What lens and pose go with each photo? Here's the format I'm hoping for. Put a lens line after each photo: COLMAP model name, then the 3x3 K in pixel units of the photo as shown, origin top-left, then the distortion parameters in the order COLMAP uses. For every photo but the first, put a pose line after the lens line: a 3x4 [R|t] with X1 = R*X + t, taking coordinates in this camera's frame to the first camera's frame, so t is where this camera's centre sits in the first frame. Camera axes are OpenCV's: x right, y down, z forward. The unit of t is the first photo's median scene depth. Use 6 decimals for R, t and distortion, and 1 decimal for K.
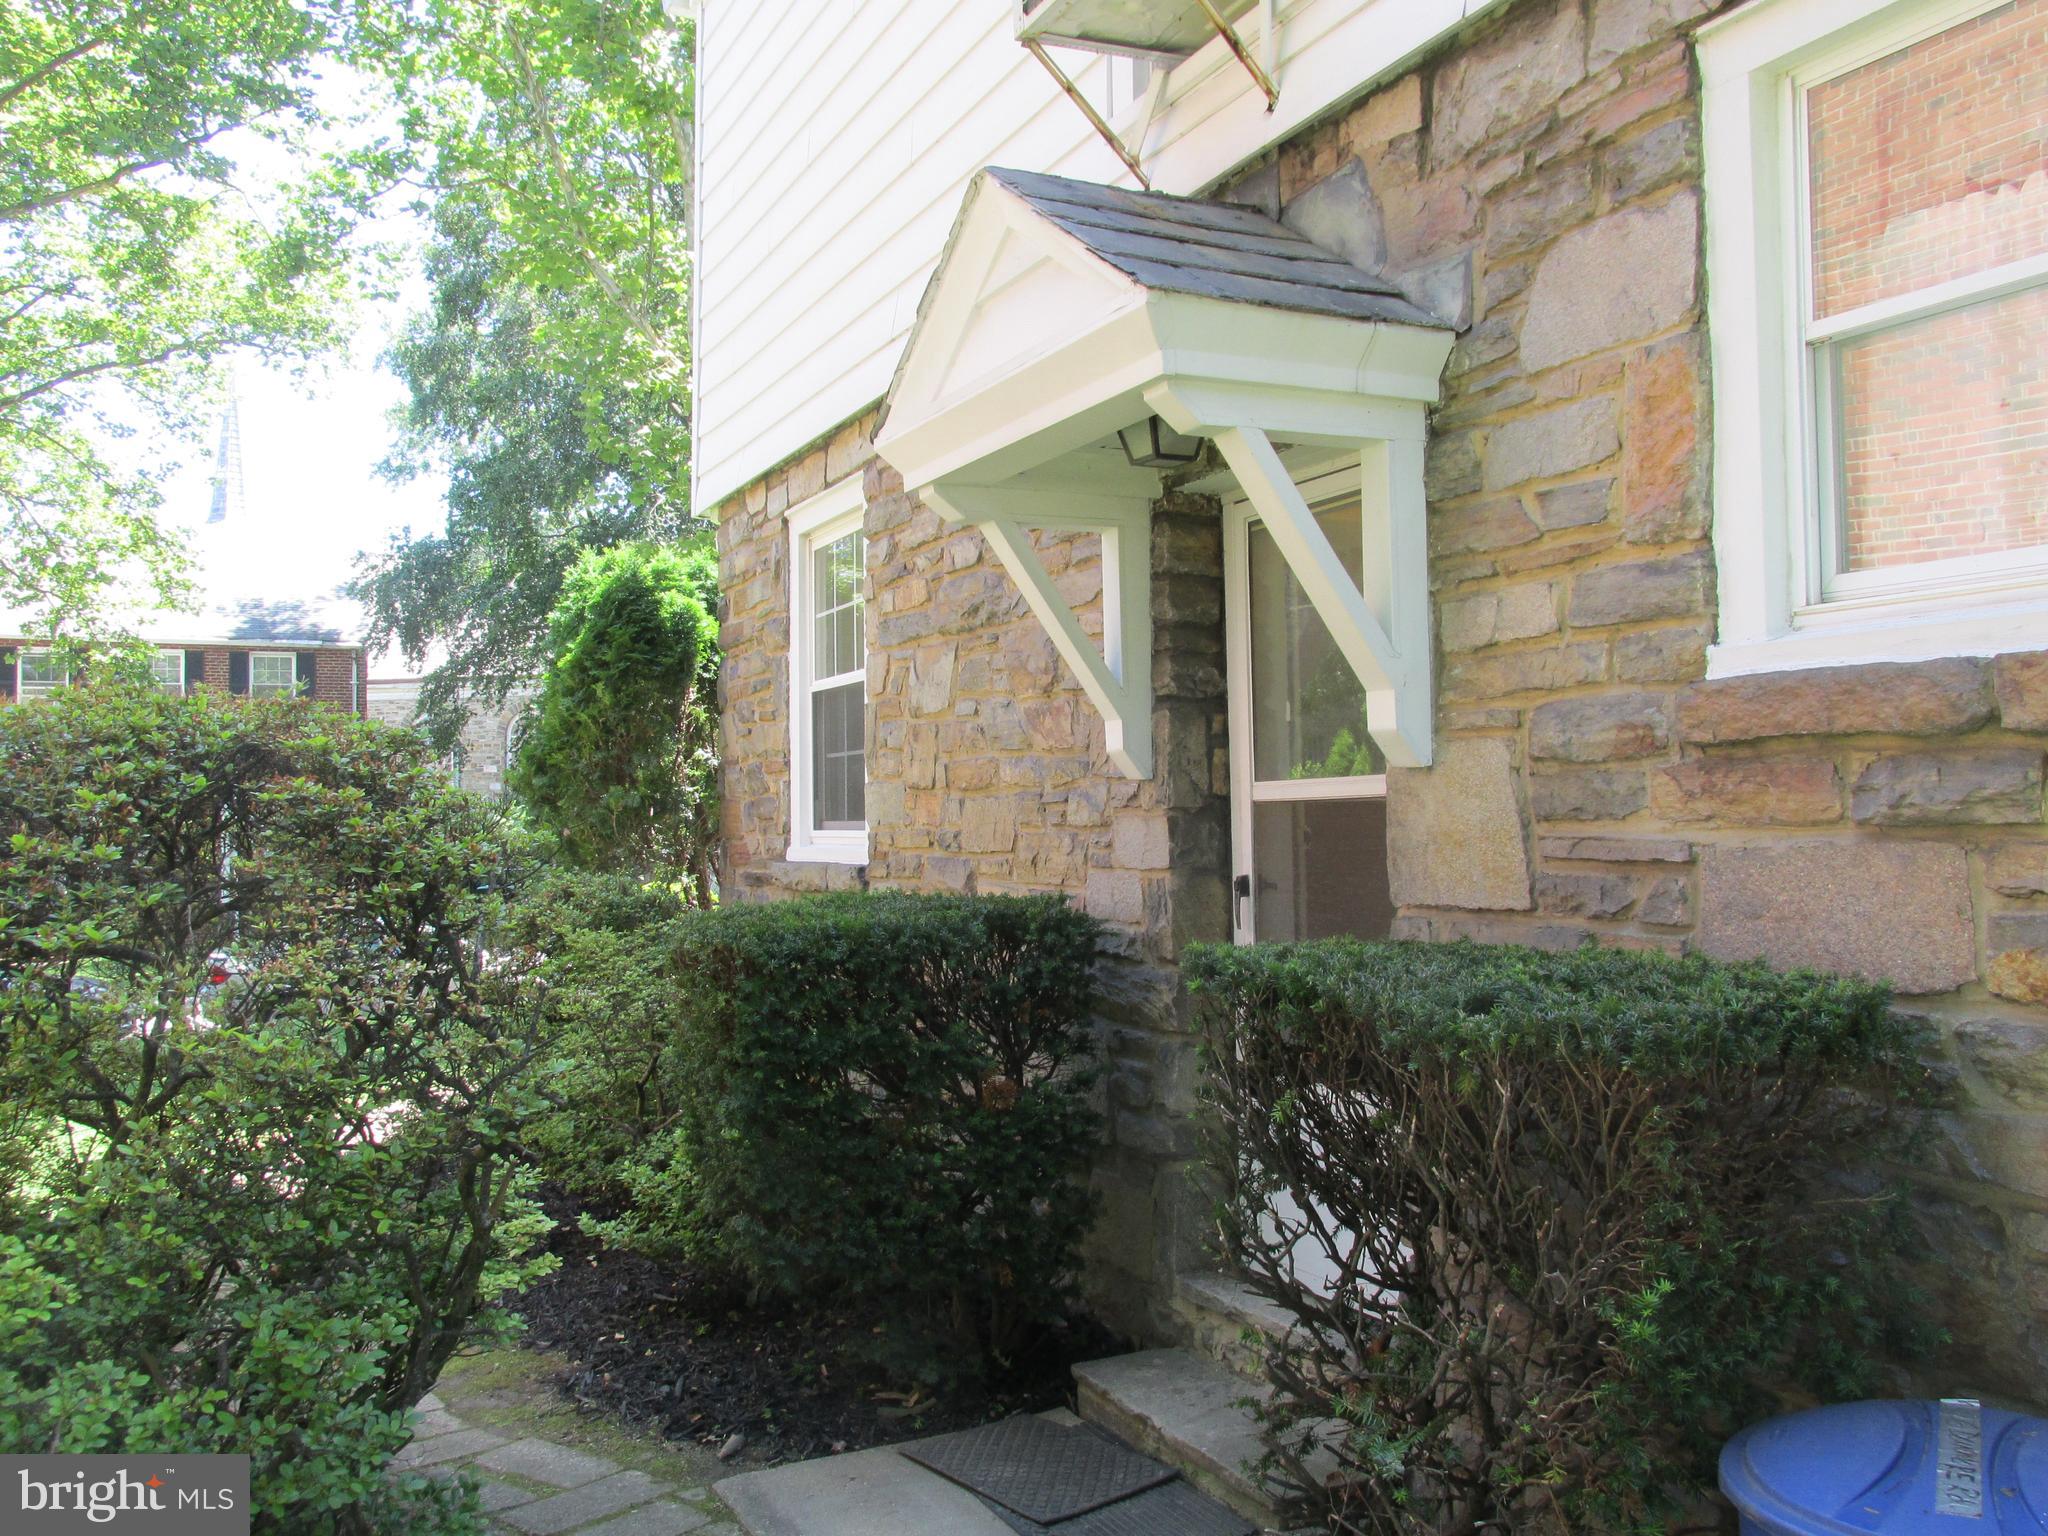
lens RADIAL K [[1727.2, 0, 1030.1], [0, 1727.2, 774.1], [0, 0, 1]] dist [-0.004351, 0.002327]
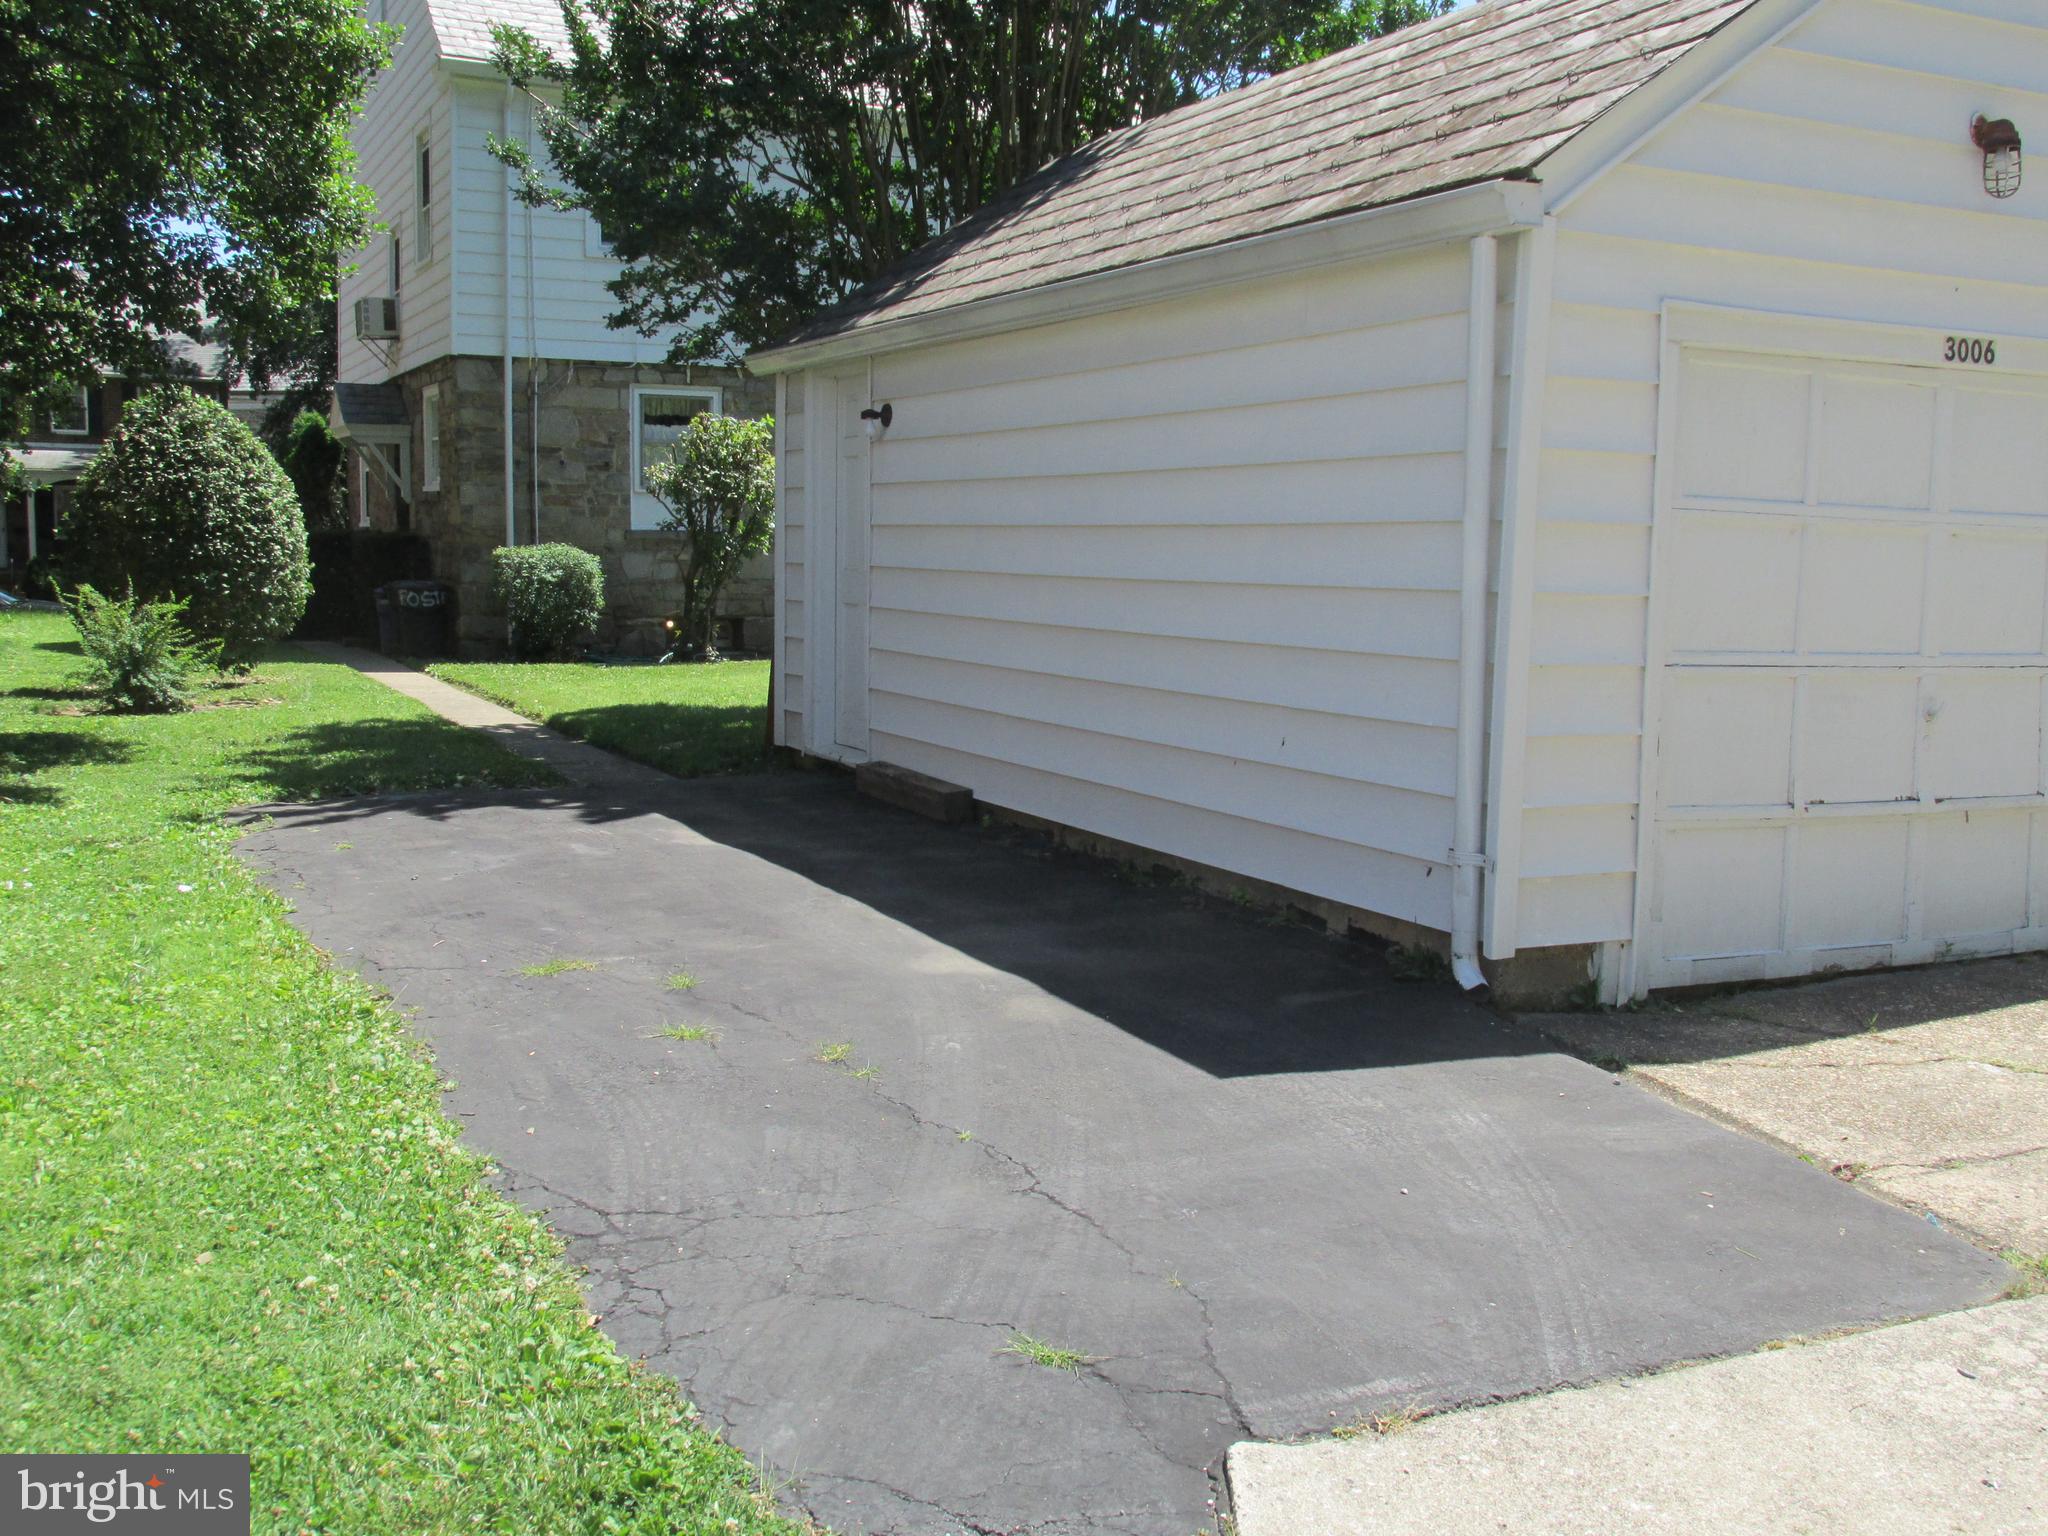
lens RADIAL K [[2002.4, 0, 1022.9], [0, 2002.4, 760.3], [0, 0, 1]] dist [-0.028242, 0.015892]
pose [[0.999615, 0.024582, 0.012836, 0.869090], [-0.026055, 0.991027, 0.131098, -0.027590], [-0.009498, -0.131382, 0.991286, -2.239886]]
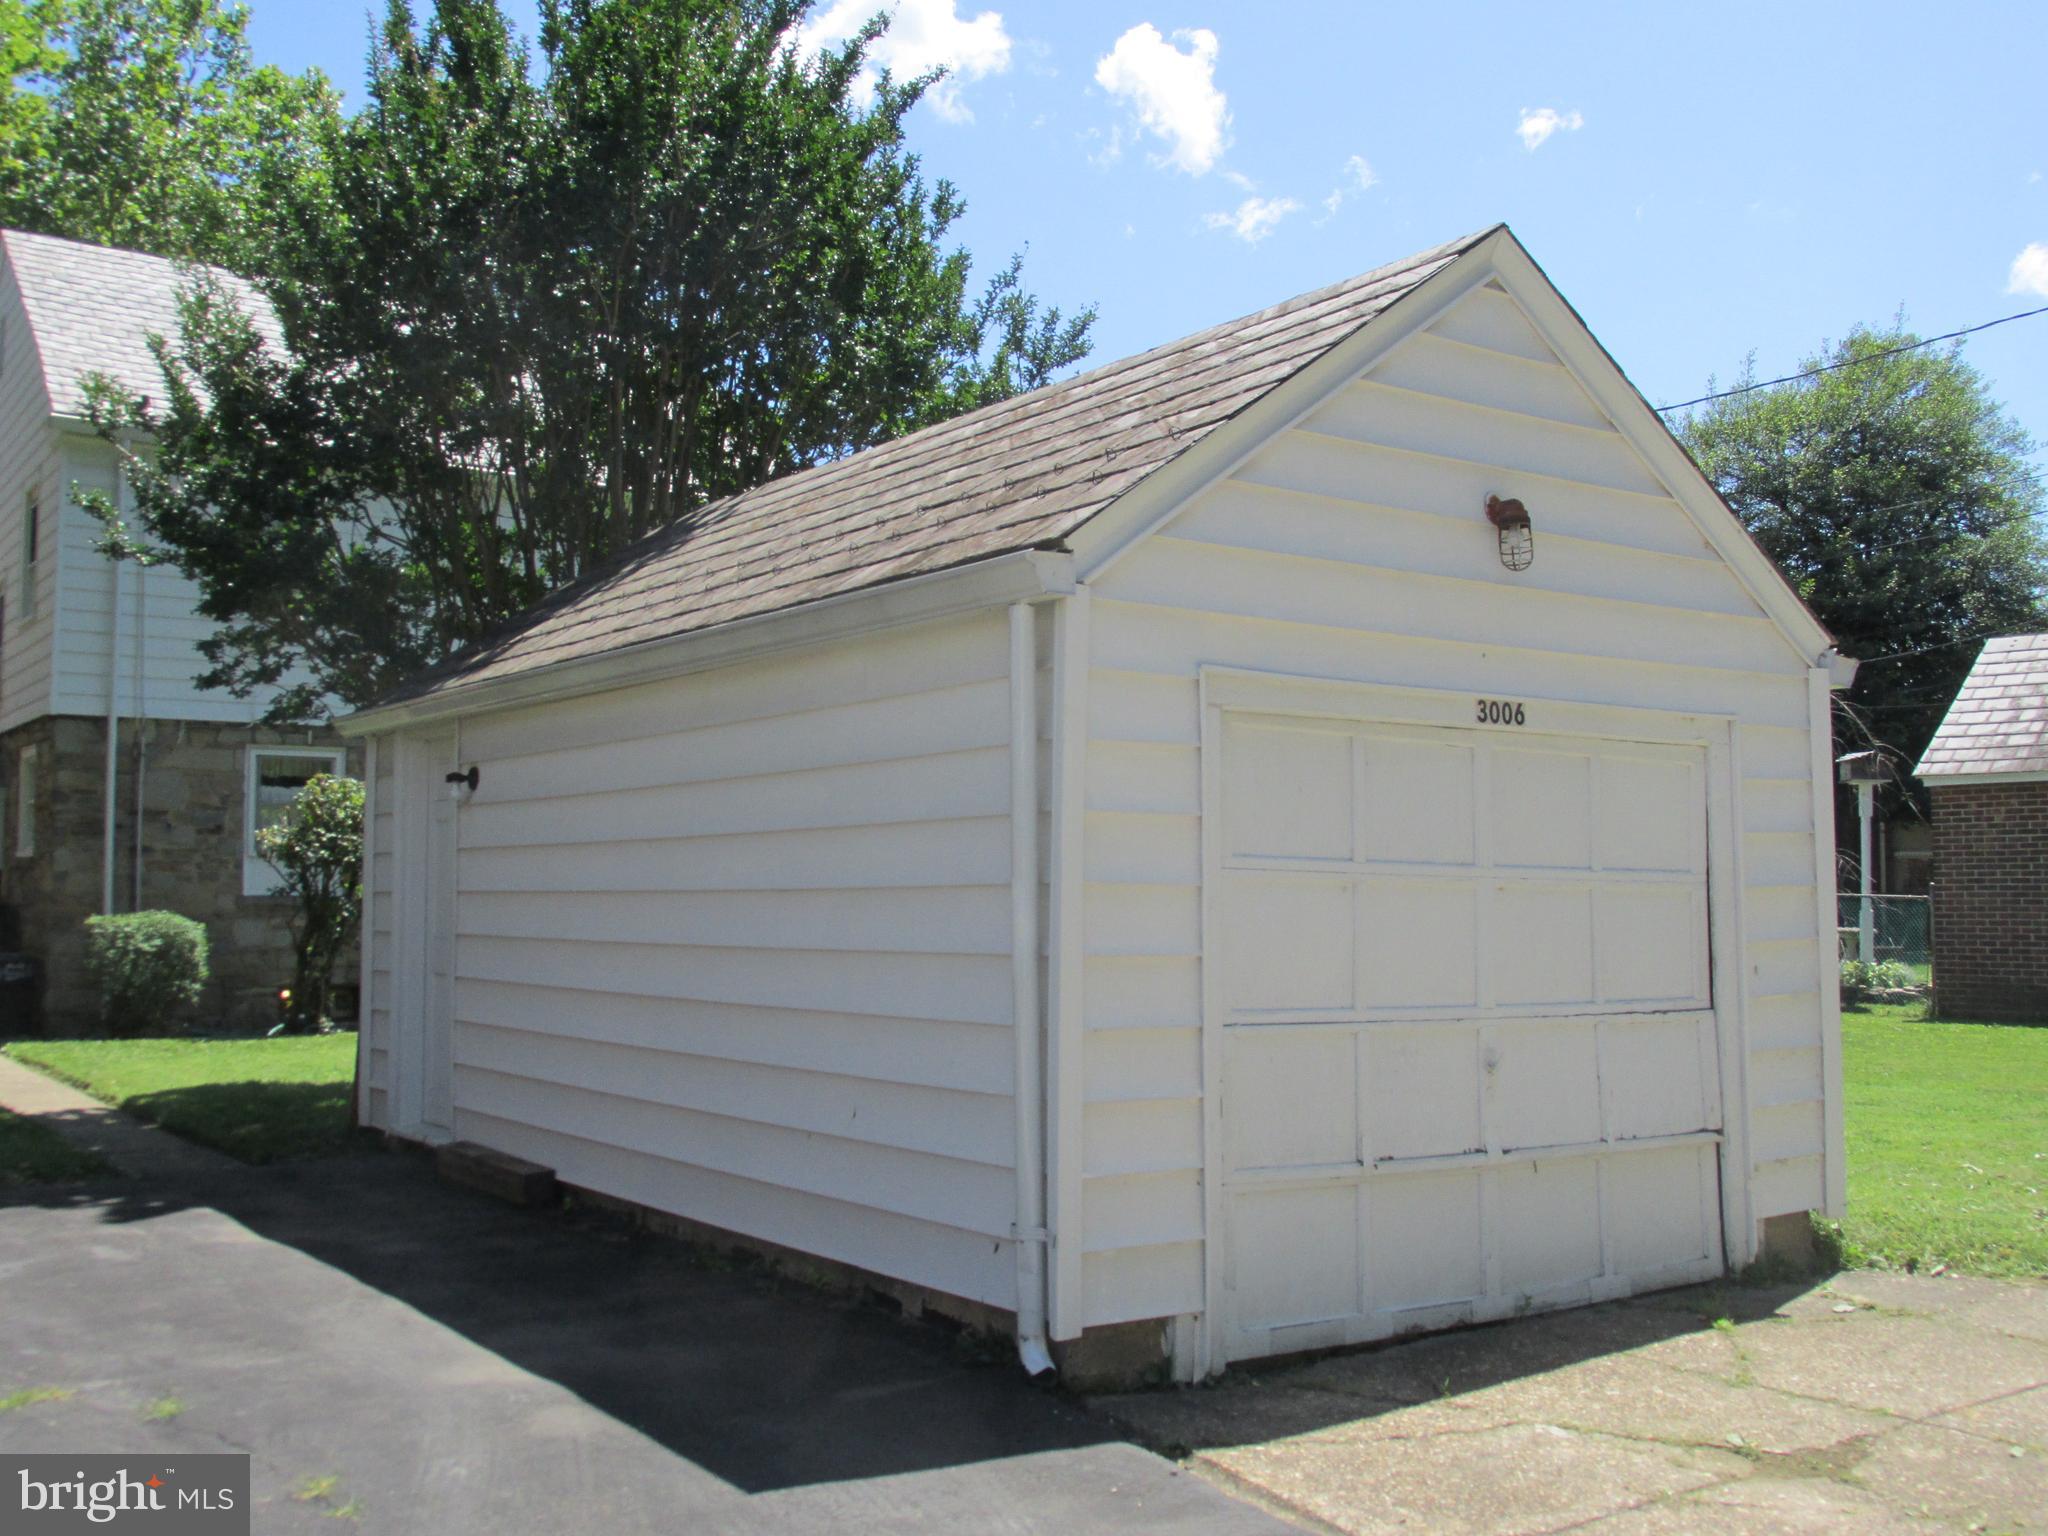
lens RADIAL K [[2002.4, 0, 1022.9], [0, 2002.4, 760.3], [0, 0, 1]] dist [-0.028242, 0.015892]
pose [[0.985412, 0.022713, 0.168663, 0.921546], [-0.014740, 0.998721, -0.048374, -0.032822], [-0.169546, 0.045183, 0.984486, -2.218276]]
